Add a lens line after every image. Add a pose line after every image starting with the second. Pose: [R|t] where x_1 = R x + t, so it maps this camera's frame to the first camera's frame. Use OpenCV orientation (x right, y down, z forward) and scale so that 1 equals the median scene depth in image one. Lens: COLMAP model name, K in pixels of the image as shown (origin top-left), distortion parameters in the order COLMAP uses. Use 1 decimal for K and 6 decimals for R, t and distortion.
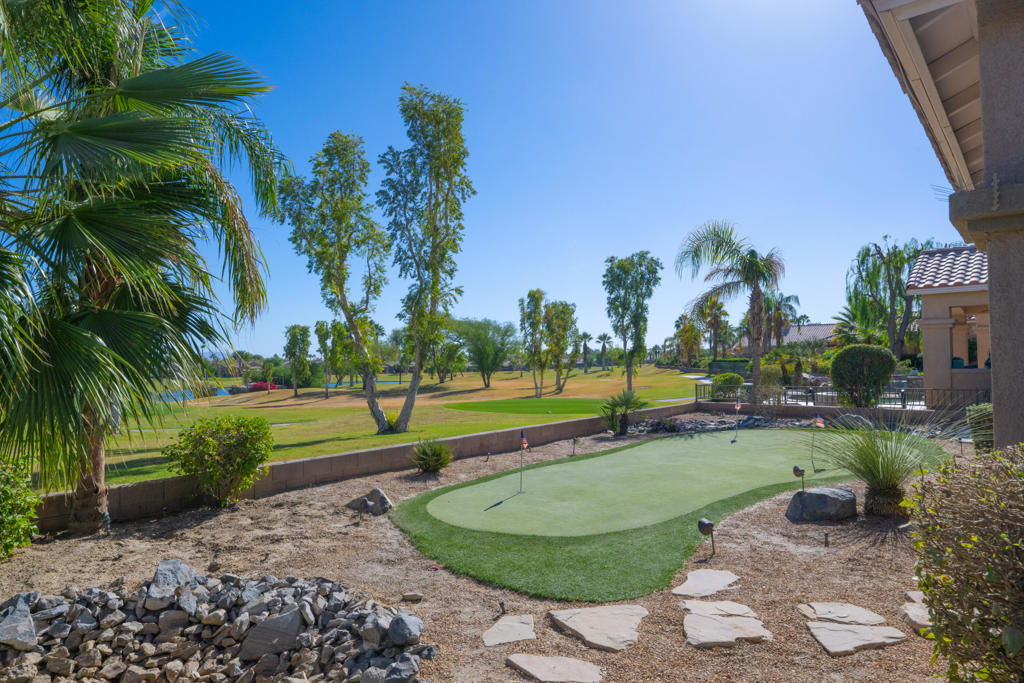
lens RADIAL K [[607.1, 0, 521.1], [0, 607.1, 344.2], [0, 0, 1]] dist [0.006647, 0.000304]
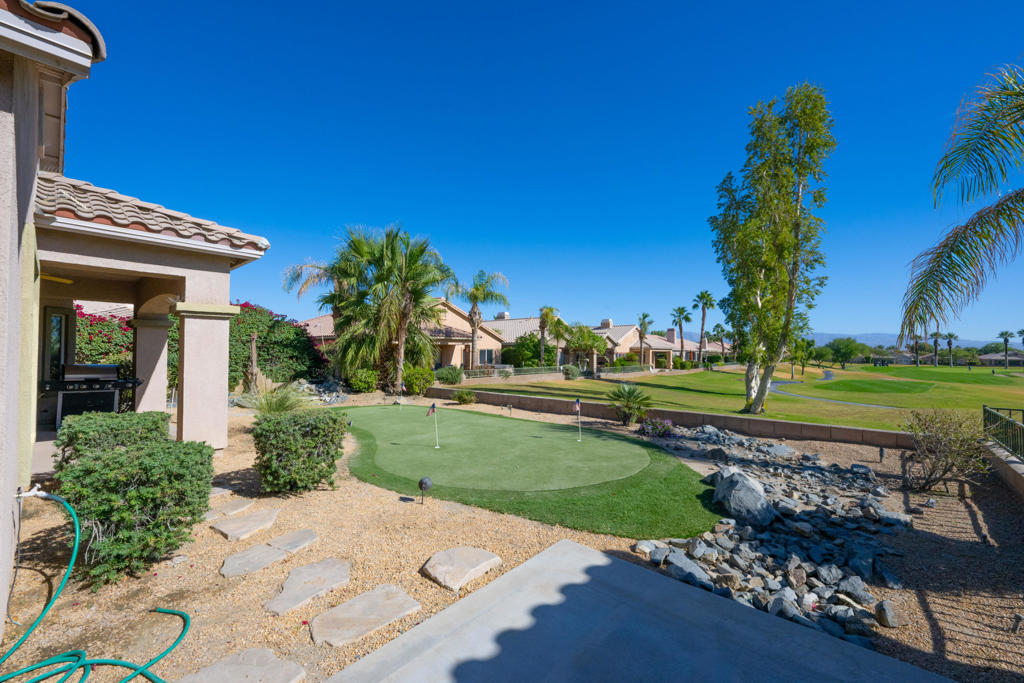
lens RADIAL K [[405.1, 0, 516.4], [0, 405.1, 342.7], [0, 0, 1]] dist [-0.001790, 0.000600]
pose [[0.002087, -0.006846, -0.999974, 0.203211], [0.020476, 0.999767, -0.006801, 0.002003], [0.999788, -0.020461, 0.002227, 0.193920]]
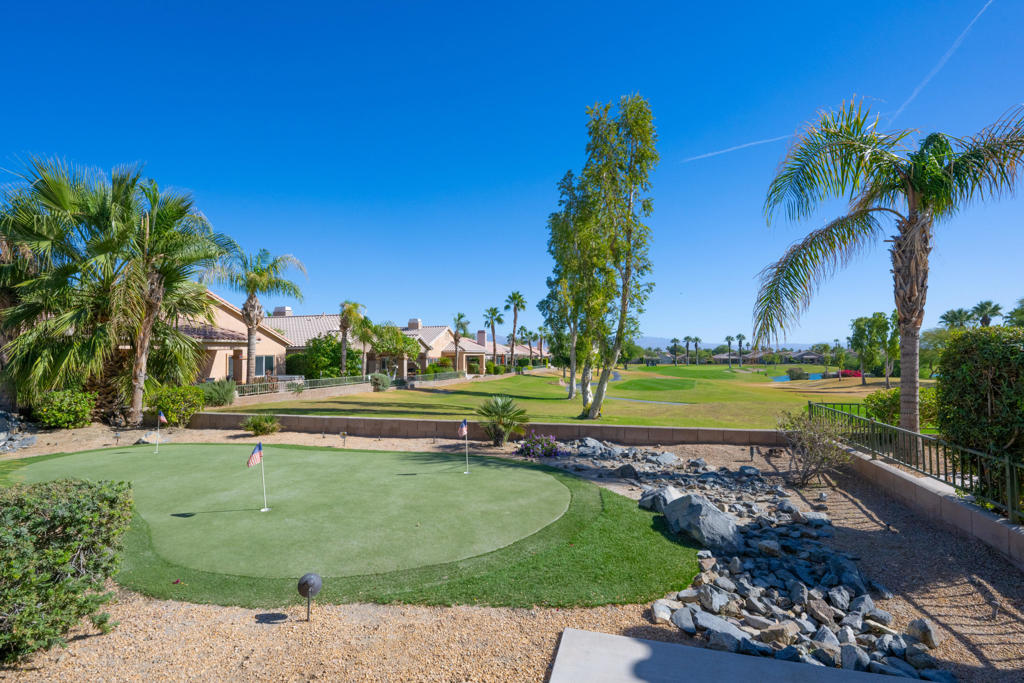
lens RADIAL K [[464.4, 0, 513.0], [0, 464.4, 341.1], [0, 0, 1]] dist [-0.001509, 0.000966]
pose [[0.434707, -0.016240, -0.900426, 0.184709], [0.023932, 0.999693, -0.006477, 0.000784], [0.900254, -0.018733, 0.434962, 0.174499]]
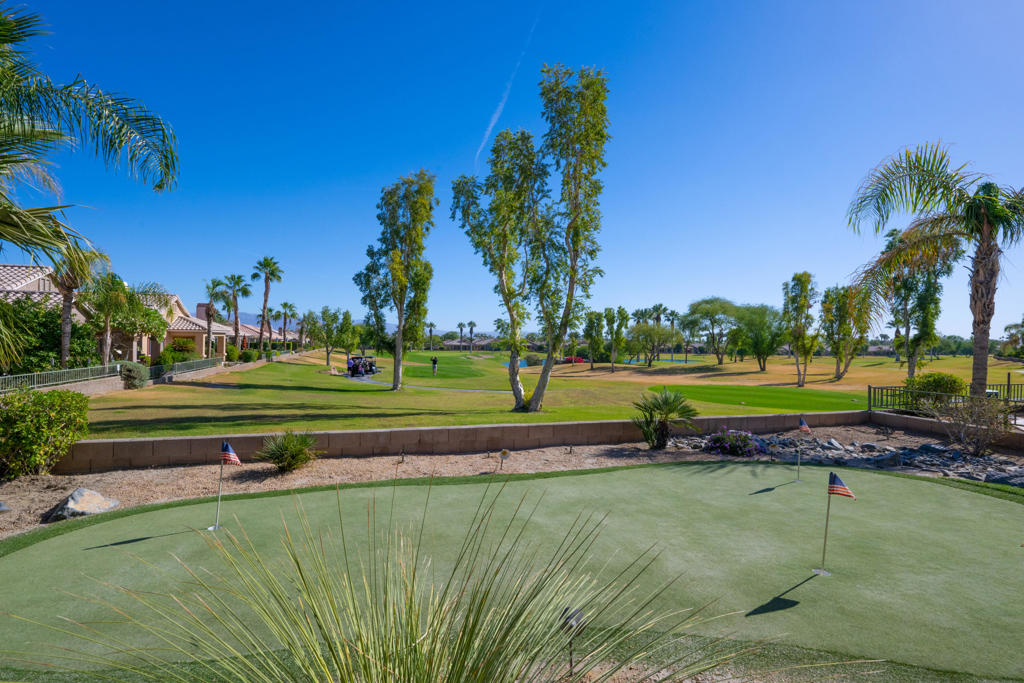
lens RADIAL K [[504.9, 0, 514.7], [0, 504.9, 343.4], [0, 0, 1]] dist [0.002389, -0.001688]
pose [[0.845650, 0.028186, -0.532993, 0.081672], [-0.011828, 0.999349, 0.034082, 0.000443], [0.533607, -0.022517, 0.845433, 0.092680]]
